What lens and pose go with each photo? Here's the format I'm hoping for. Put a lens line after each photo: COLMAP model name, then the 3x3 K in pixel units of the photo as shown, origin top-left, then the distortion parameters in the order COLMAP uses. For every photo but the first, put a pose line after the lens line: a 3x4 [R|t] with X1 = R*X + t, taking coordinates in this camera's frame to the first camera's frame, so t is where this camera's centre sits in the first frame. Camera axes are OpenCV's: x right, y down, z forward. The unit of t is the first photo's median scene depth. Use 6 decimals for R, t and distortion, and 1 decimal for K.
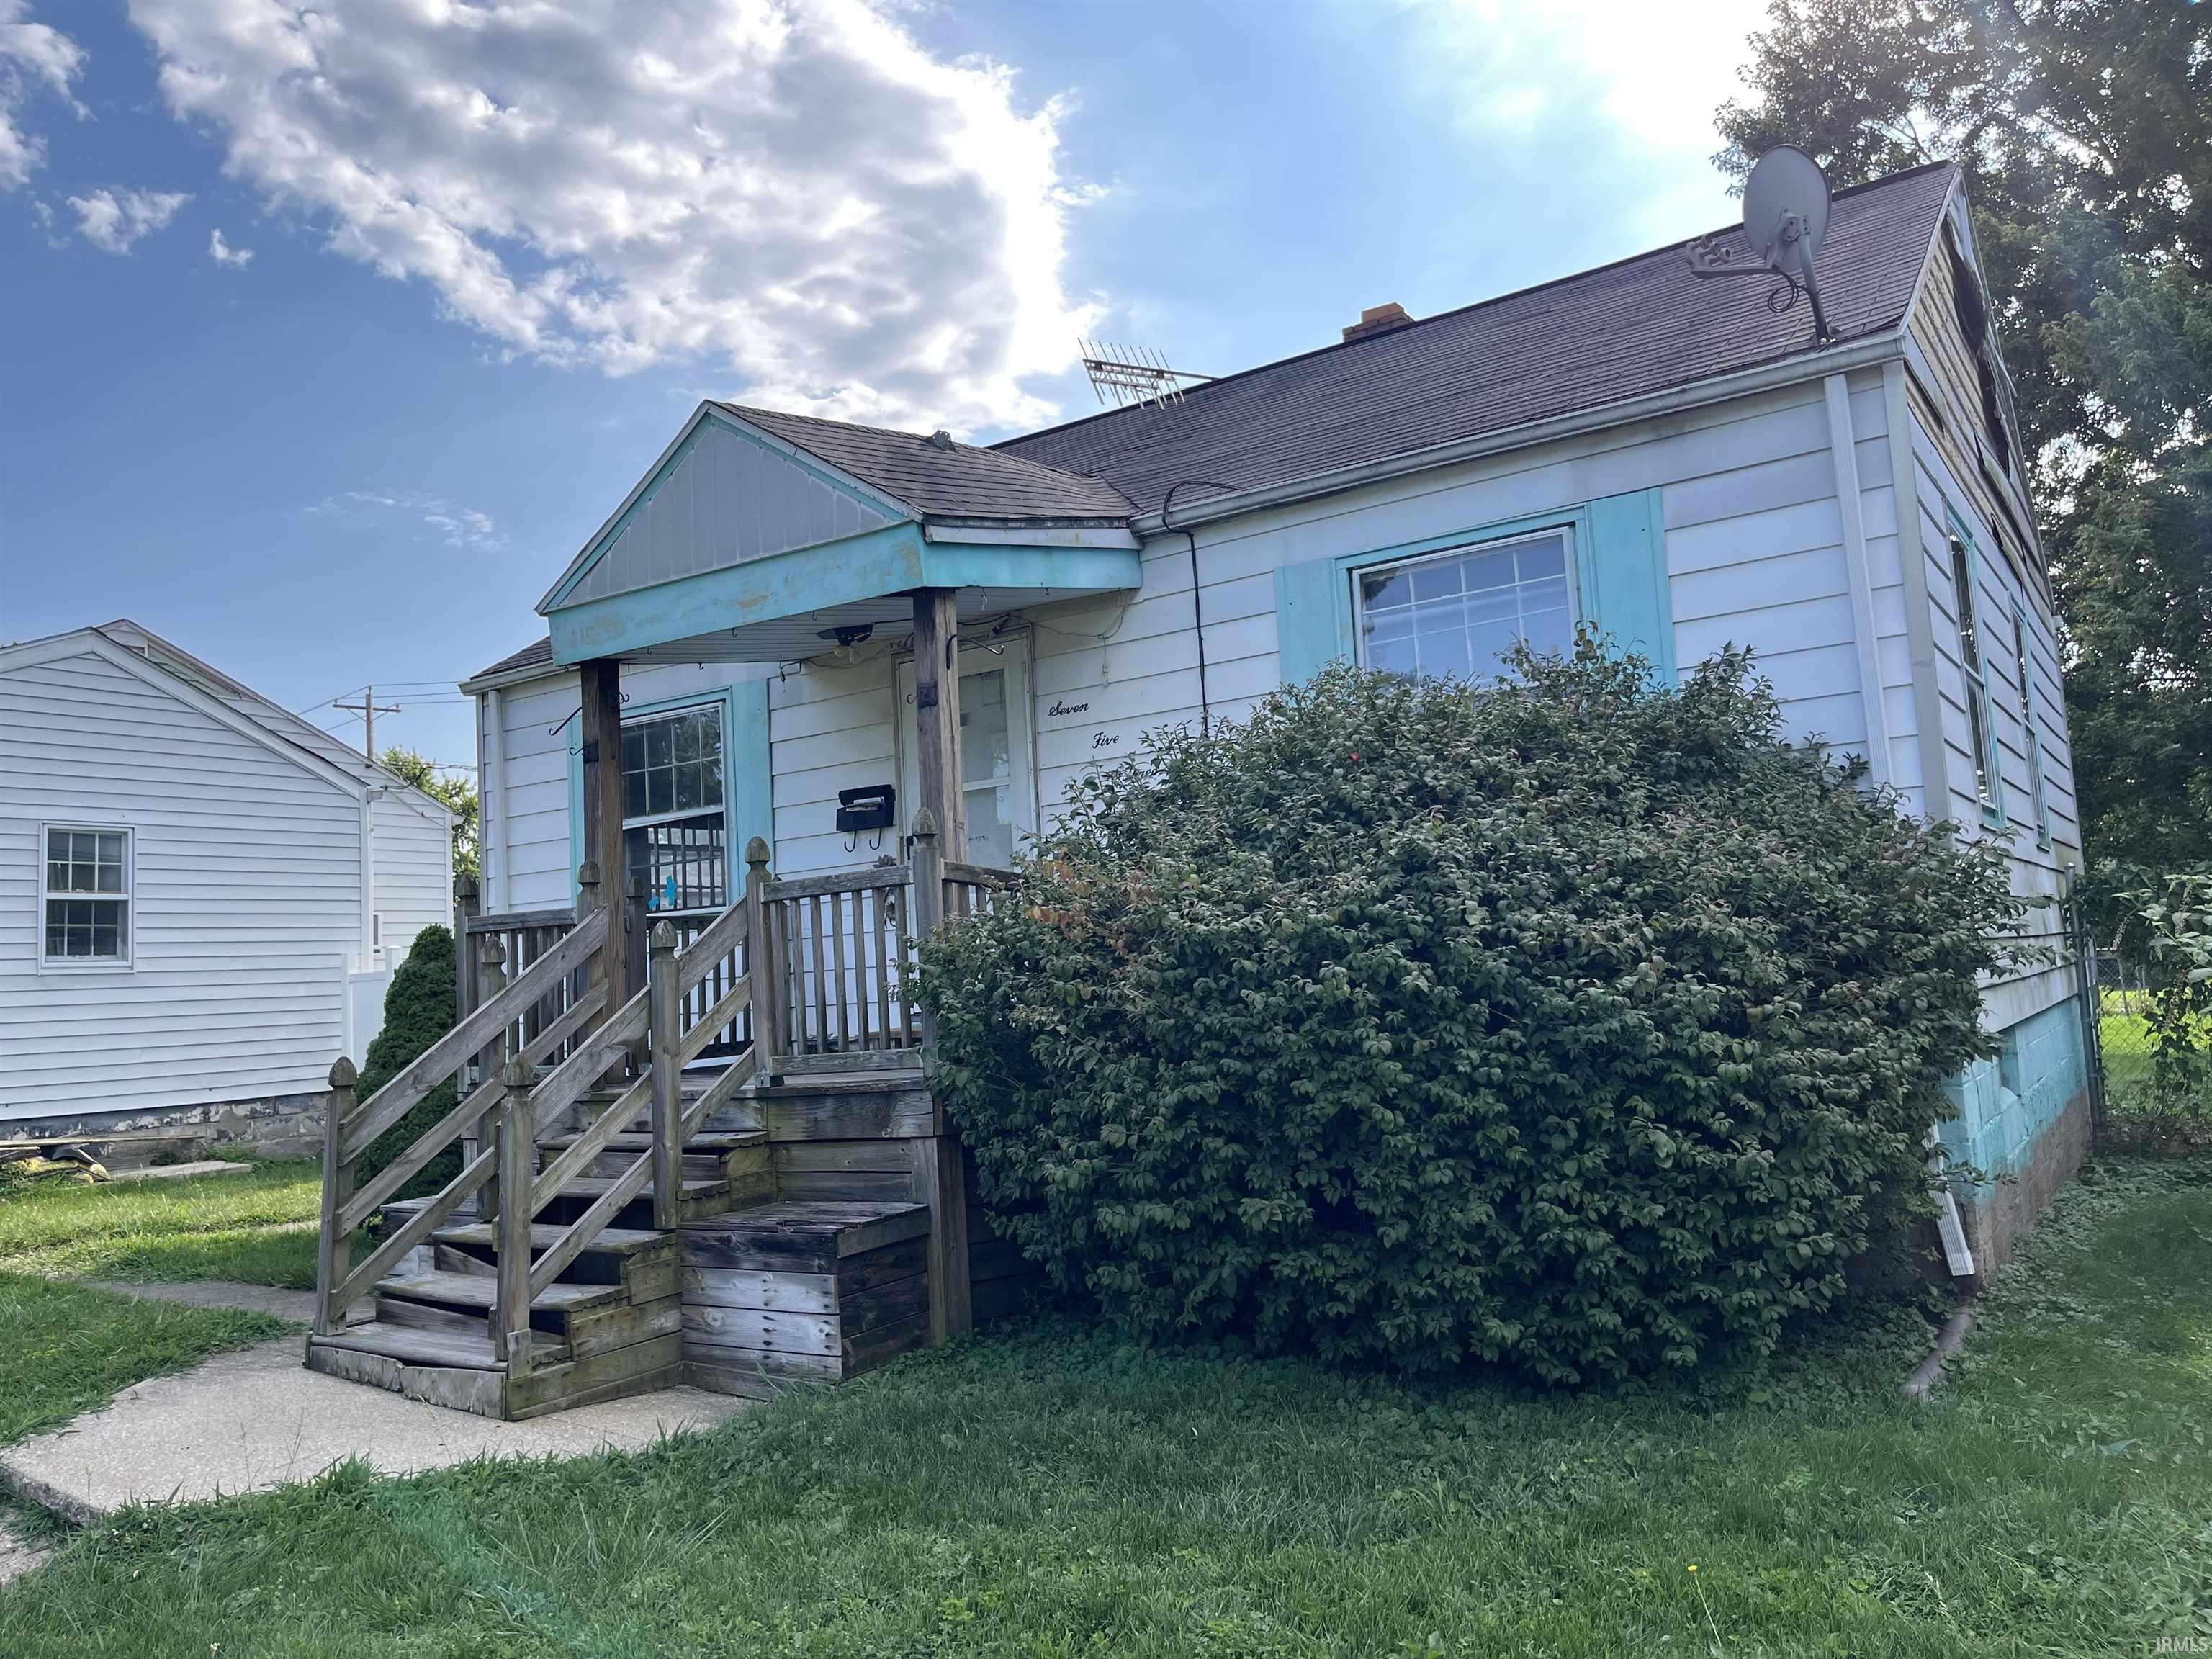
lens RADIAL K [[1688.9, 0, 1102.7], [0, 1688.9, 827.0], [0, 0, 1]] dist [0.029808, -0.033485]
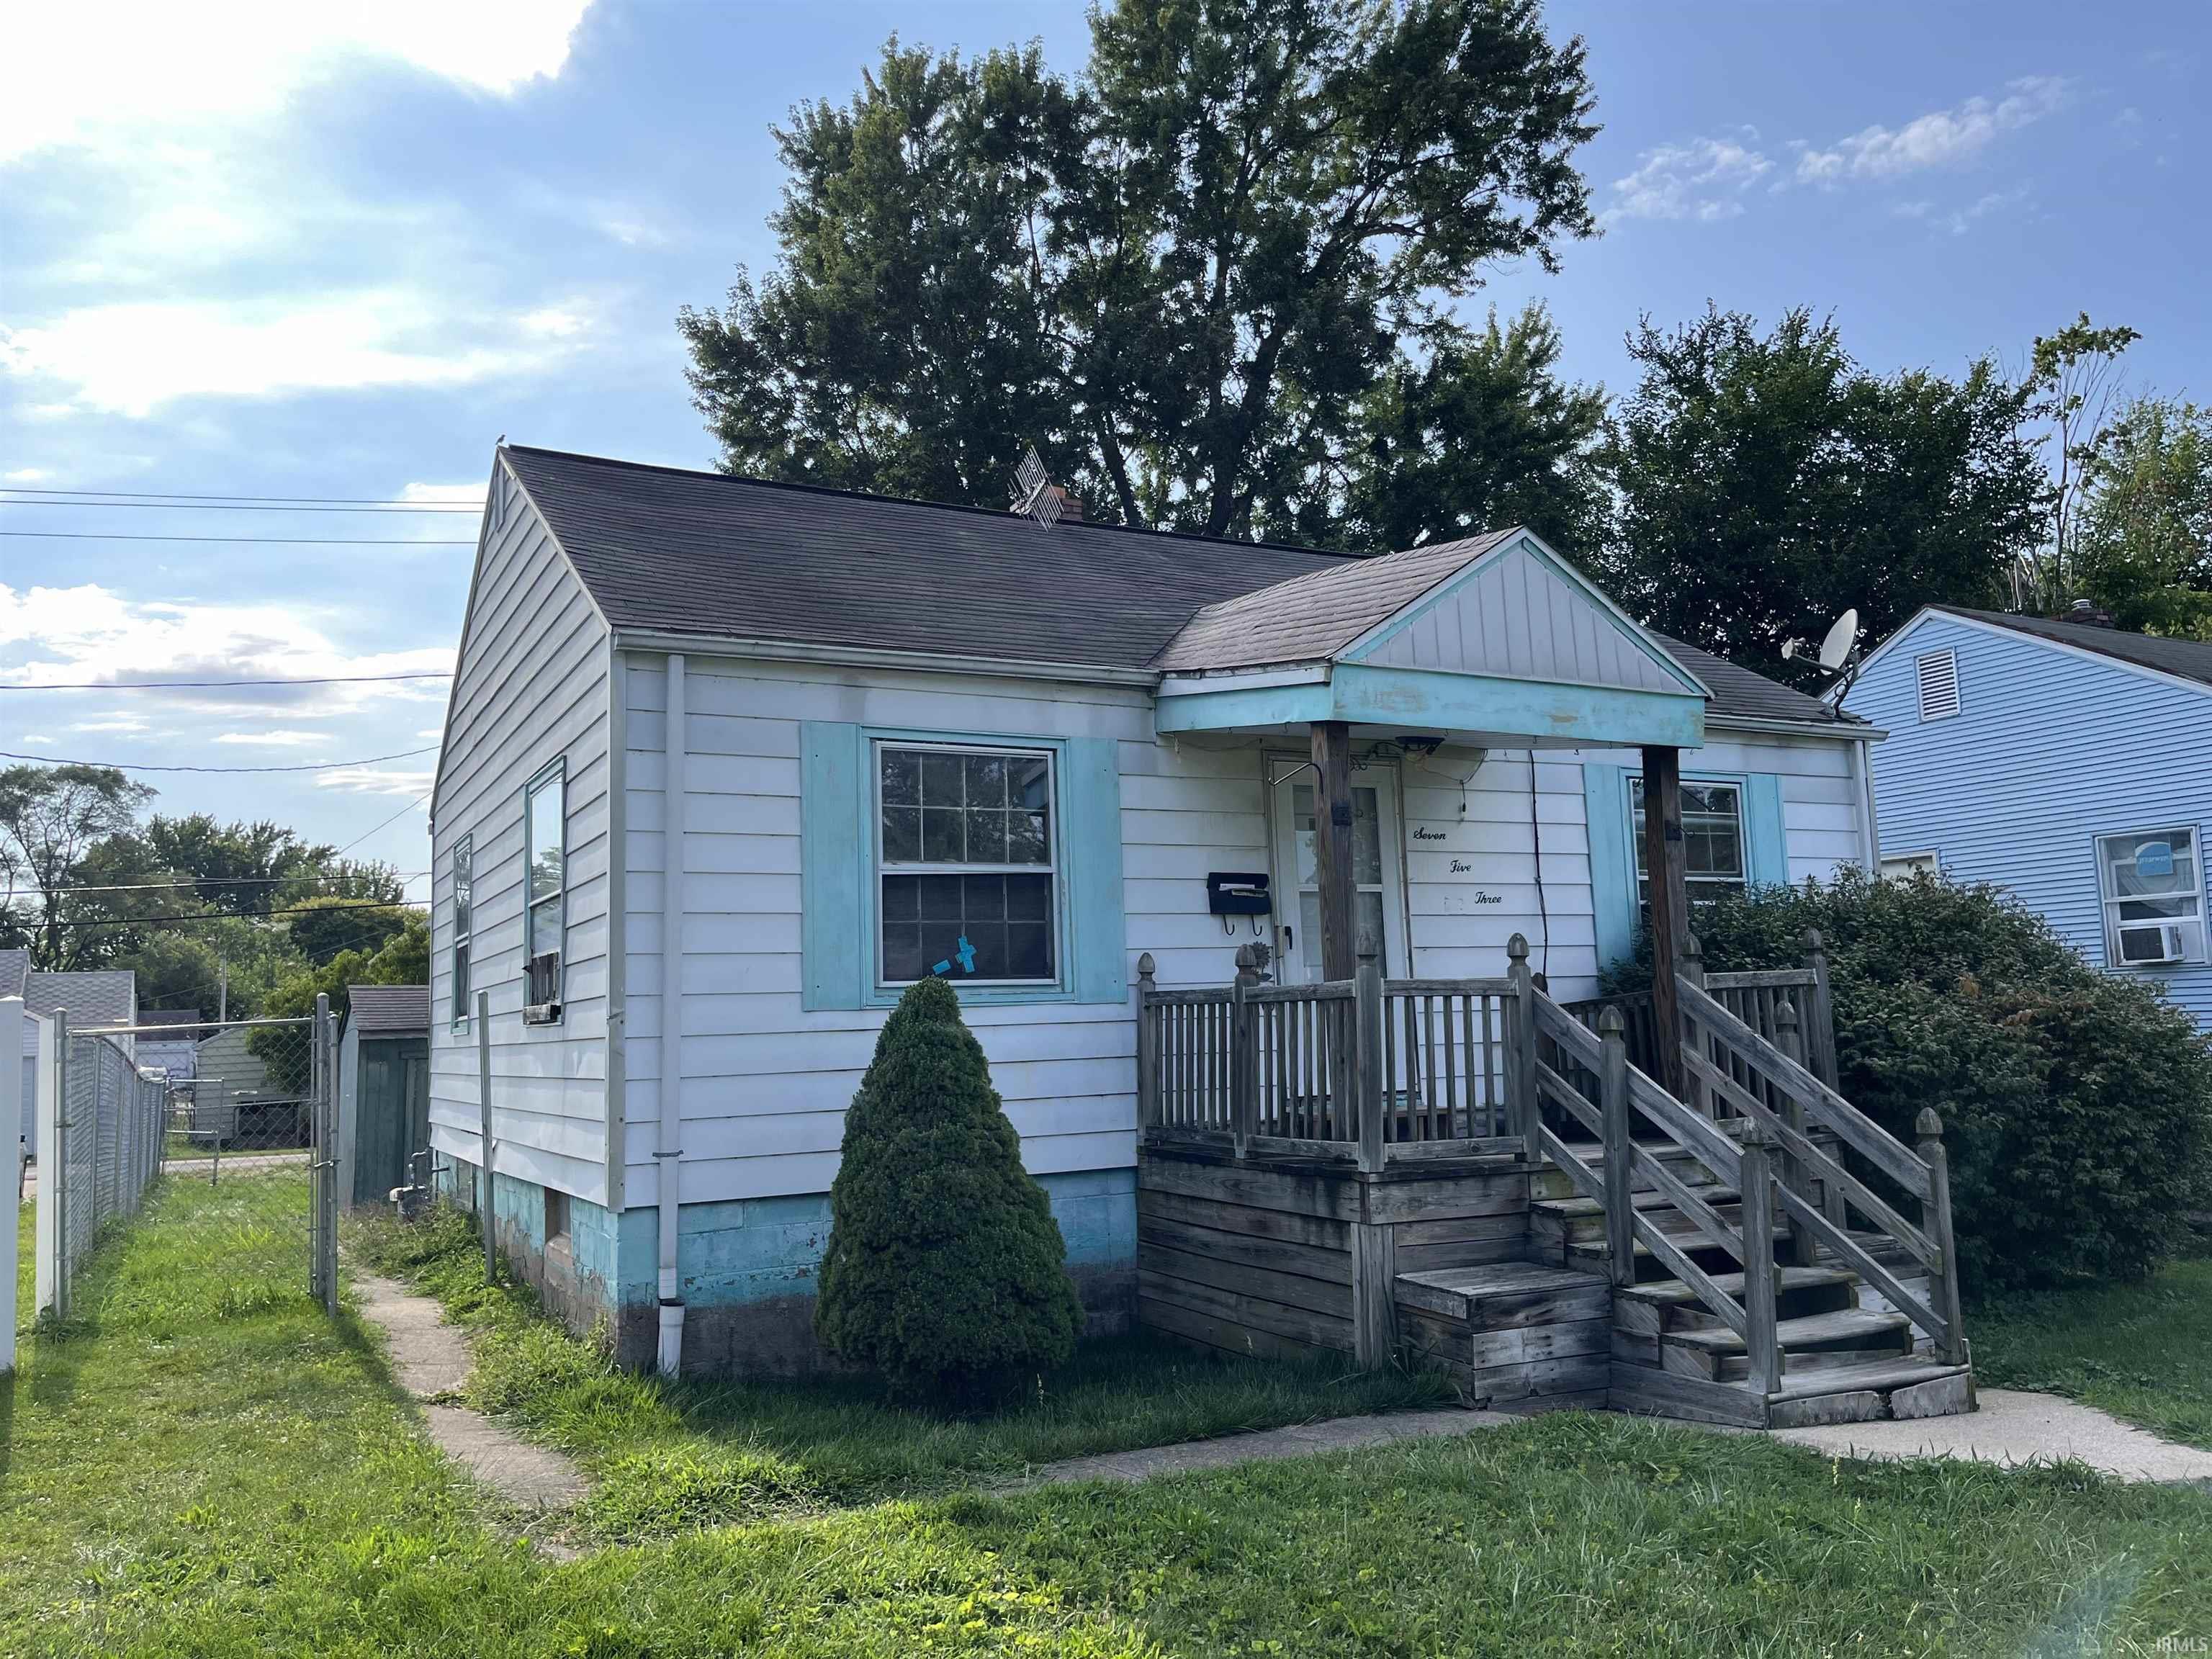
lens RADIAL K [[1688.9, 0, 1102.0], [0, 1688.9, 830.5], [0, 0, 1]] dist [0.029808, -0.033485]
pose [[0.477152, 0.147778, 0.866307, -1.287834], [-0.074902, 0.989012, -0.127455, 0.105044], [-0.875623, -0.004073, 0.482978, 0.705855]]
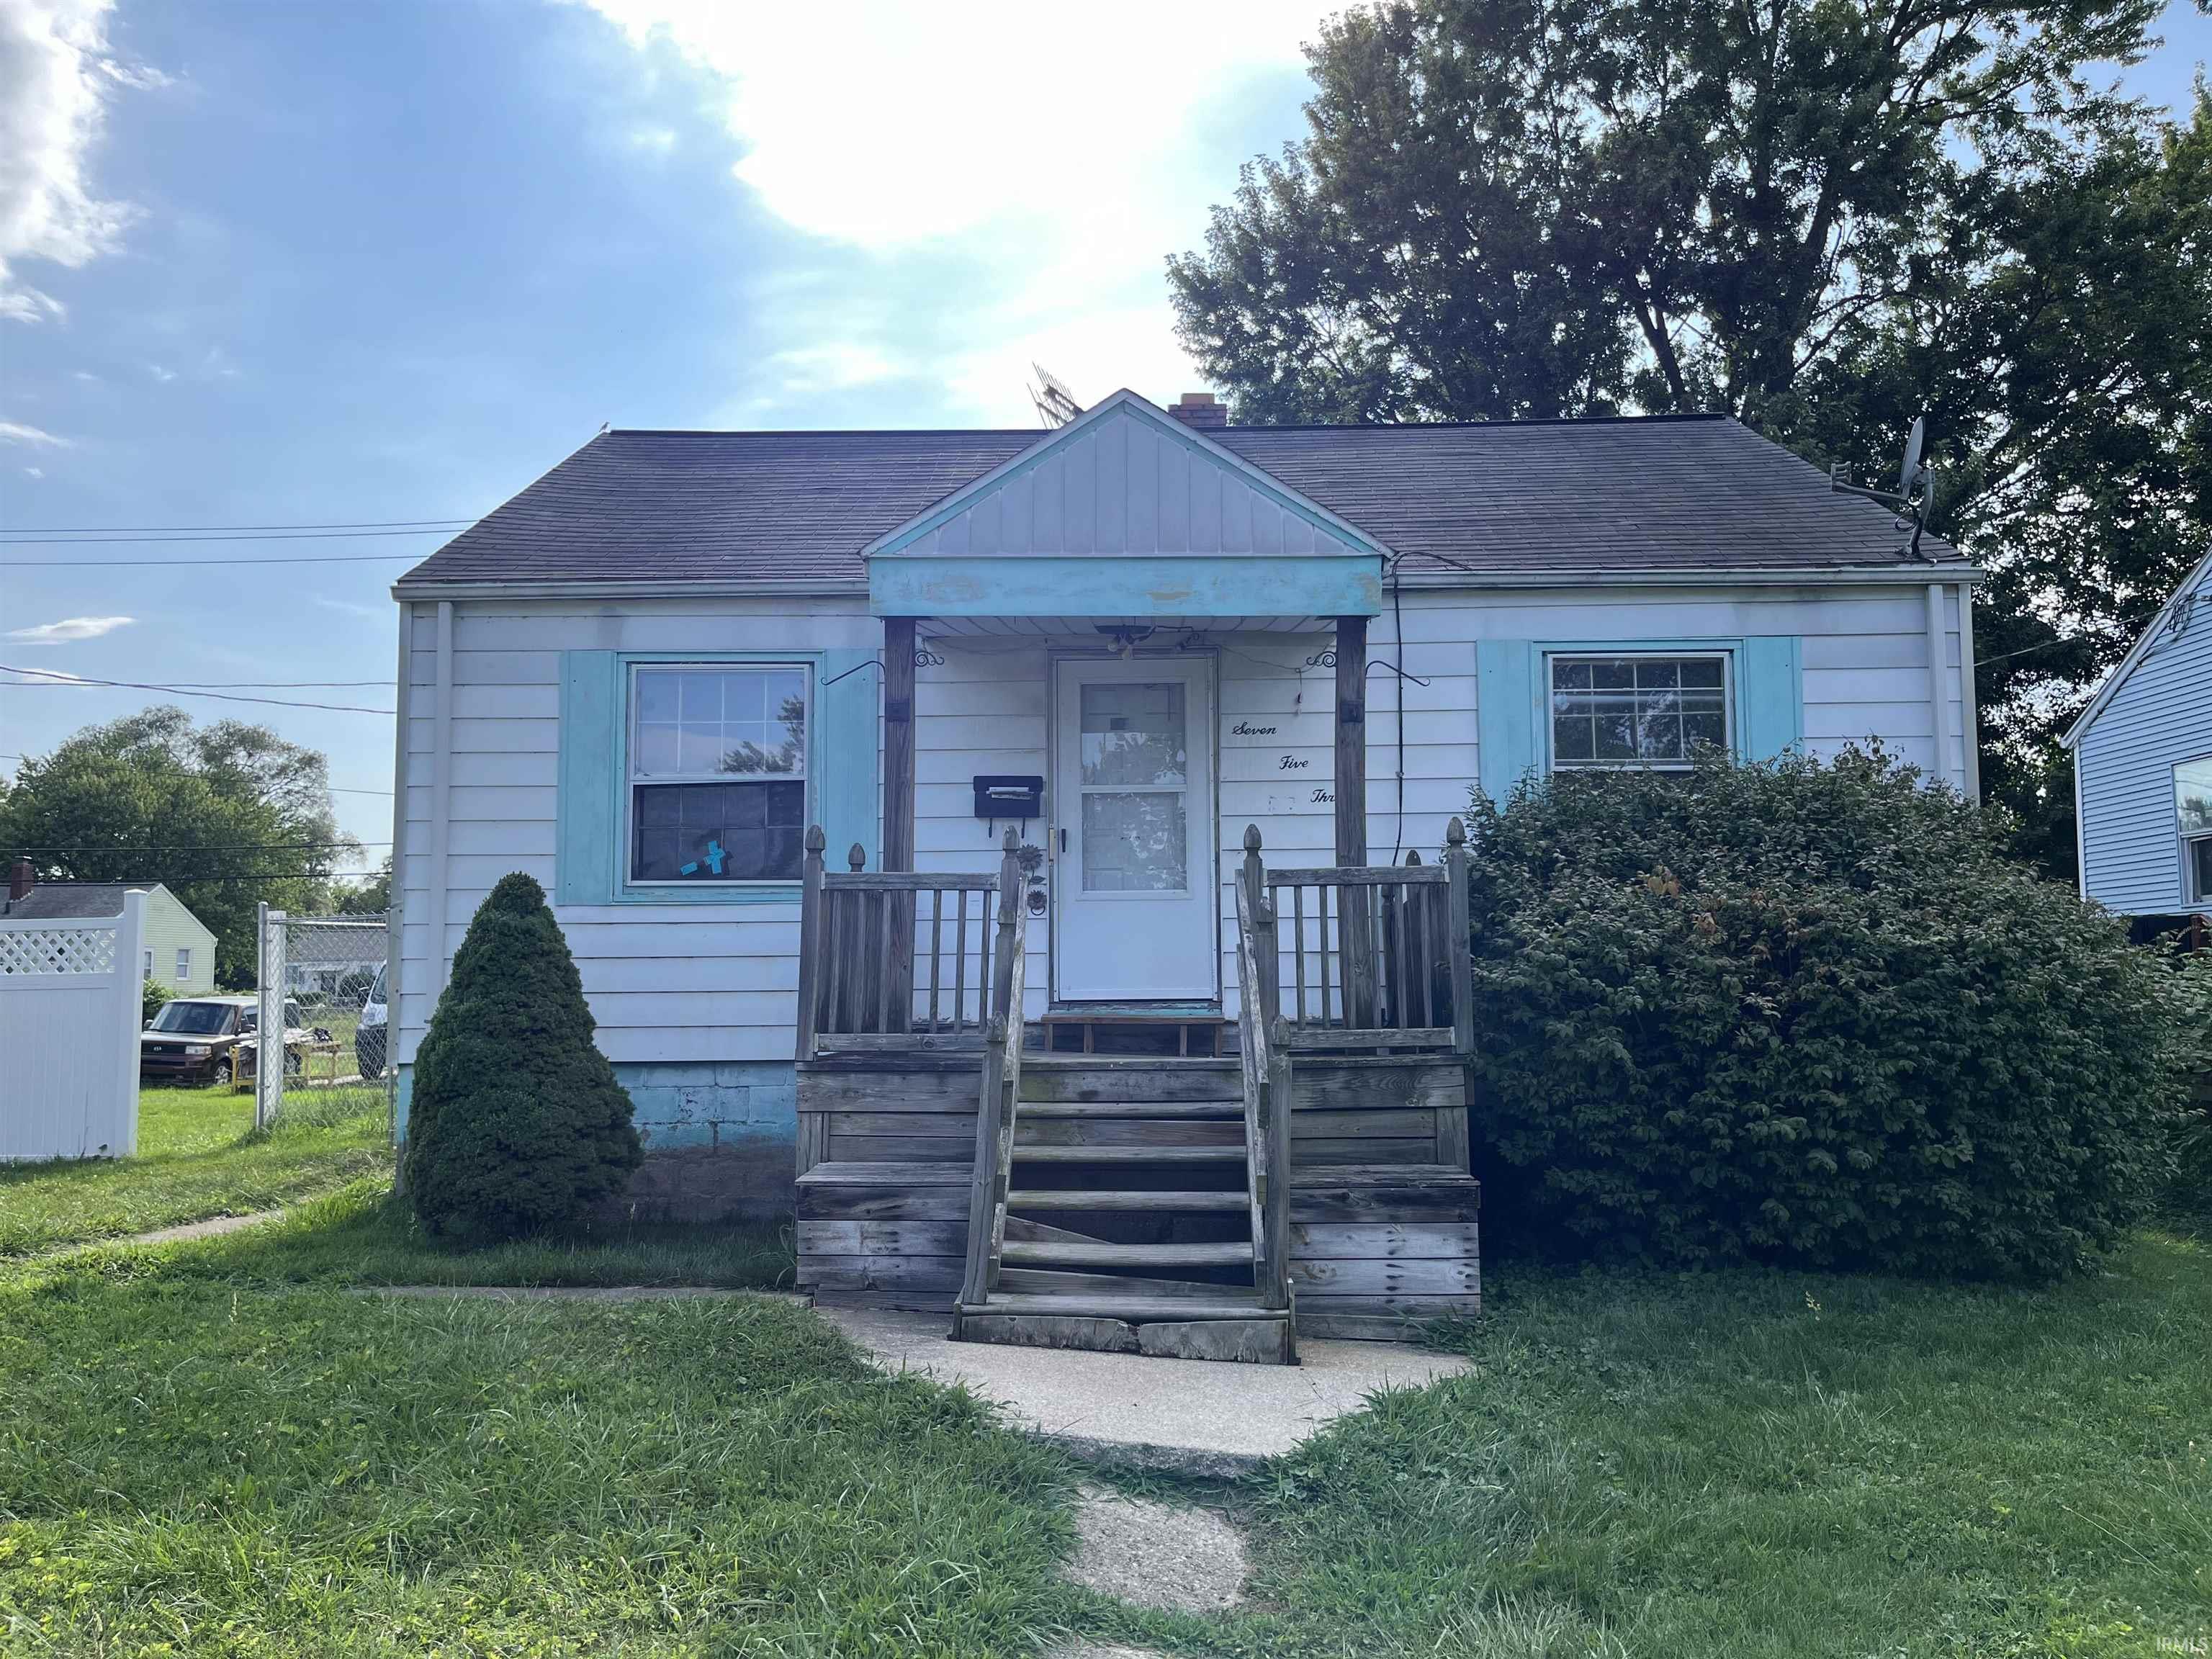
lens RADIAL K [[1688.9, 0, 1098.9], [0, 1688.9, 839.2], [0, 0, 1]] dist [0.029808, -0.033485]
pose [[0.838205, 0.100993, 0.535922, -0.767036], [-0.093626, 0.994762, -0.041024, 0.061484], [-0.537258, -0.015790, 0.843270, 0.143450]]
